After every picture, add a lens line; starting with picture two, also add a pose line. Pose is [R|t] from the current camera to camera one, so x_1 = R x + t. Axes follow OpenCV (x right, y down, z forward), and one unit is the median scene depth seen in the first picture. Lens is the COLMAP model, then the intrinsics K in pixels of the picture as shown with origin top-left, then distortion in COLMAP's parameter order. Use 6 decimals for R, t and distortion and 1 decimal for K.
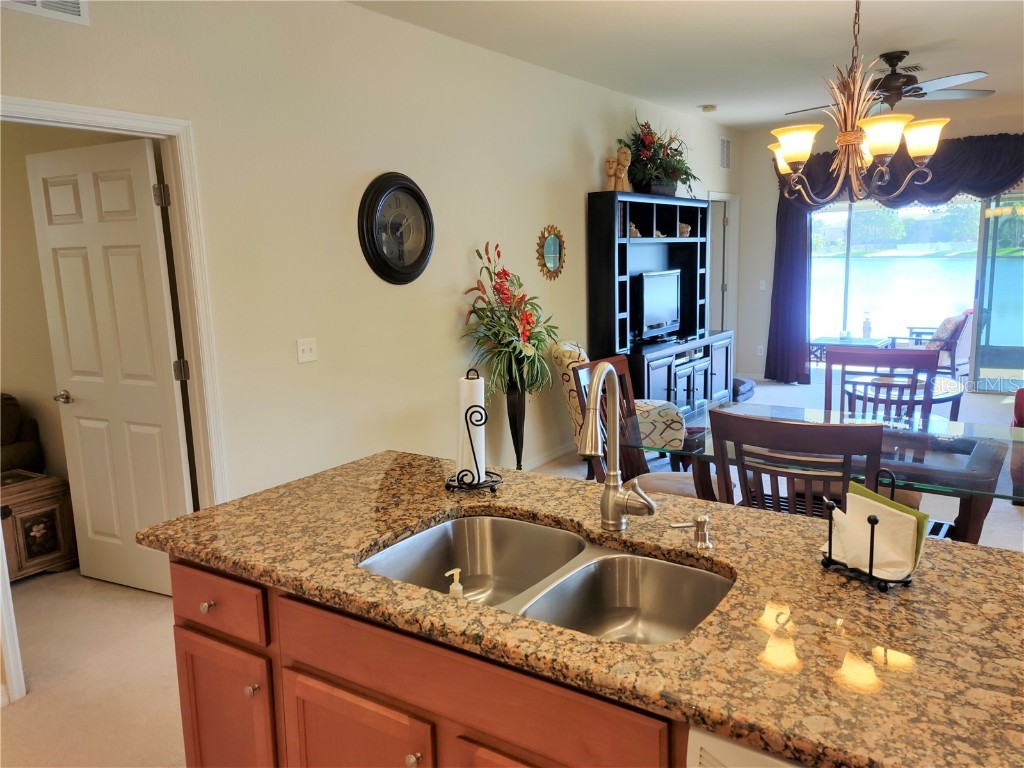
lens RADIAL K [[759.7, 0, 511.0], [0, 759.7, 392.7], [0, 0, 1]] dist [0.069598, -0.063968]
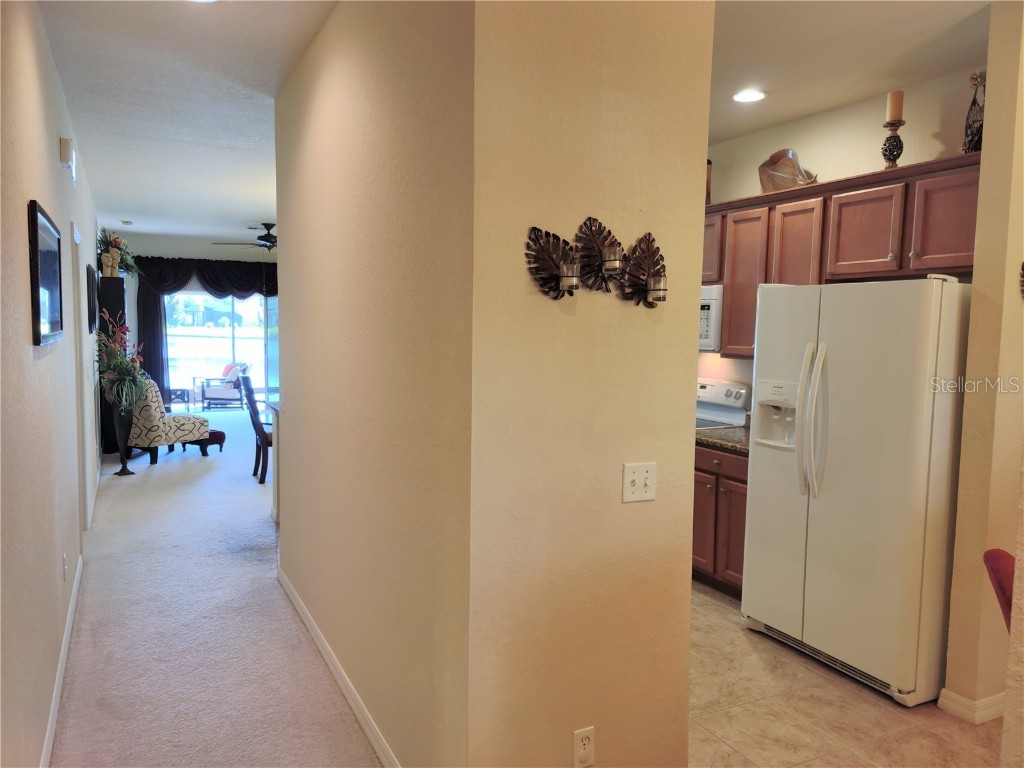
lens RADIAL K [[747.1, 0, 498.1], [0, 747.1, 388.2], [0, 0, 1]] dist [0.068006, -0.045534]
pose [[0.488567, -0.038299, 0.871685, -0.770231], [0.125808, 0.991689, -0.026942, 0.078705], [-0.863409, 0.122828, 0.489325, -0.318373]]
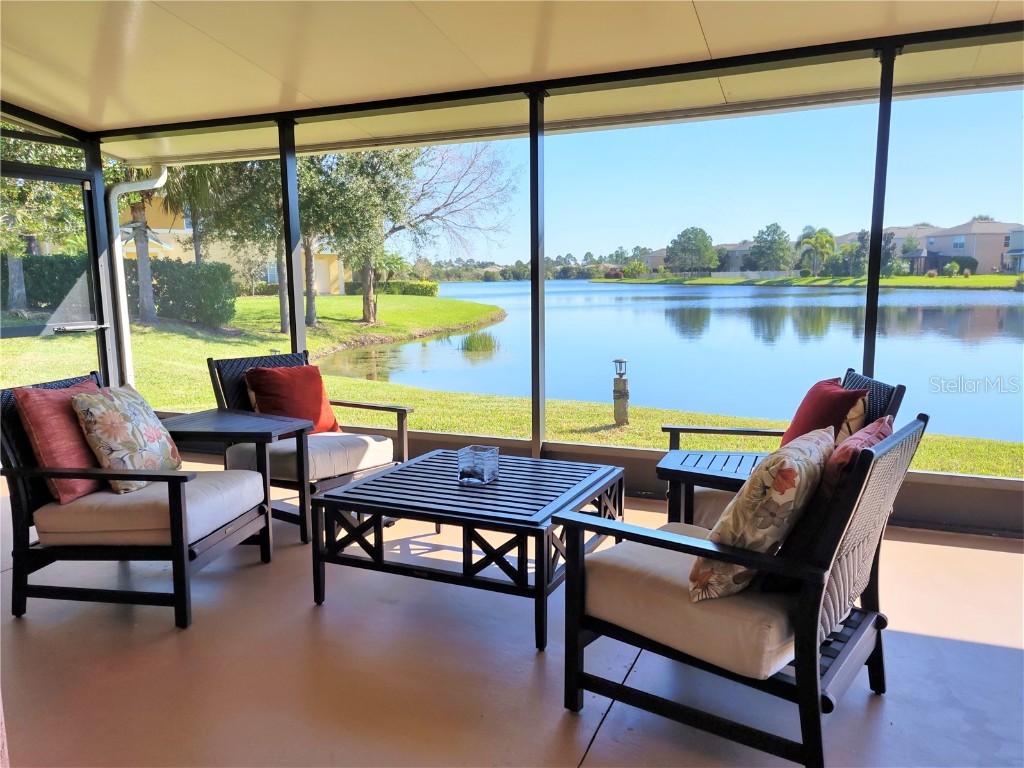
lens RADIAL K [[759.7, 0, 486.4], [0, 759.7, 394.3], [0, 0, 1]] dist [0.069598, -0.063968]
pose [[0.984972, -0.009882, 0.172430, 0.664091], [0.014573, 0.999557, -0.025961, -0.163843], [-0.172097, 0.028084, 0.984680, 1.188099]]
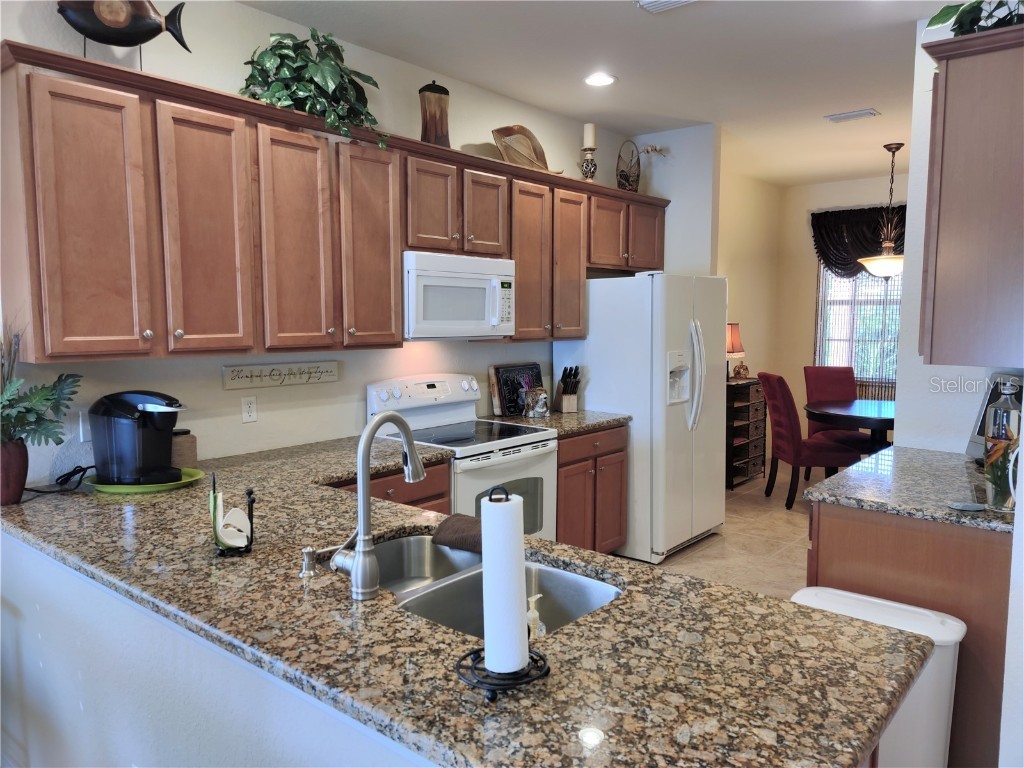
lens RADIAL K [[747.1, 0, 517.4], [0, 747.1, 386.6], [0, 0, 1]] dist [0.068006, -0.045534]
pose [[-0.995849, 0.020335, 0.088717, -0.040999], [0.043936, 0.961037, 0.272905, -0.092834], [-0.079710, 0.275670, -0.957942, 0.524819]]
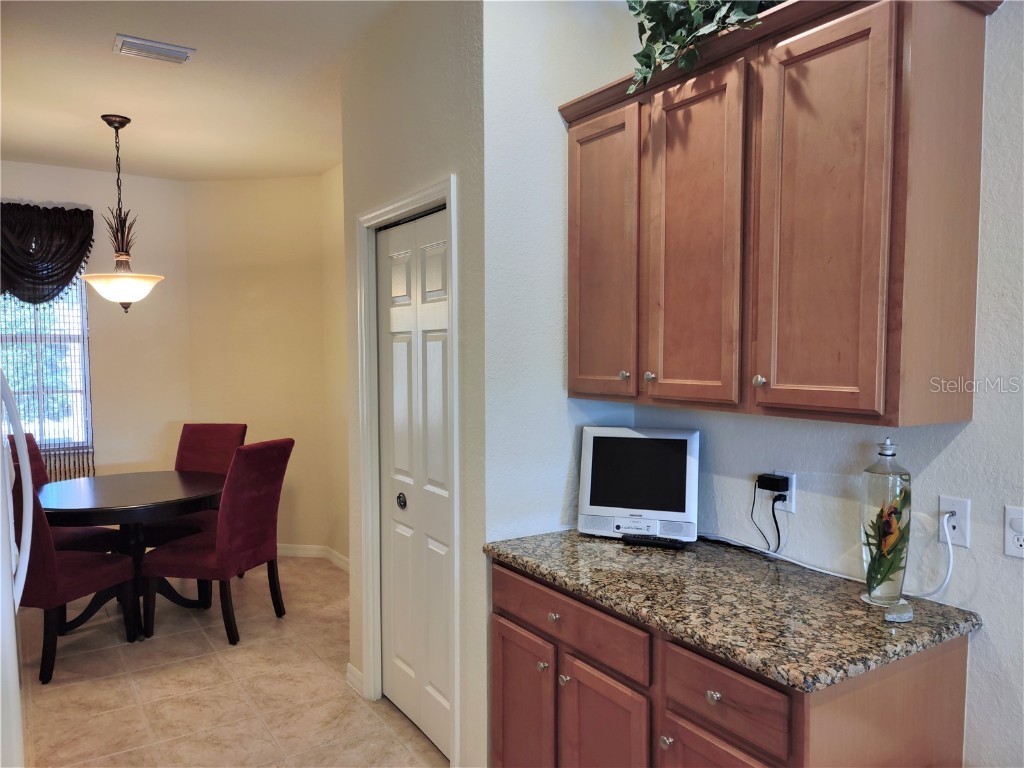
lens RADIAL K [[747.1, 0, 510.3], [0, 747.1, 390.0], [0, 0, 1]] dist [0.068006, -0.045534]
pose [[-0.377425, 0.083588, -0.922260, 0.079172], [-0.148228, 0.977624, 0.149267, -0.019632], [0.914100, 0.193041, -0.356590, 0.096676]]
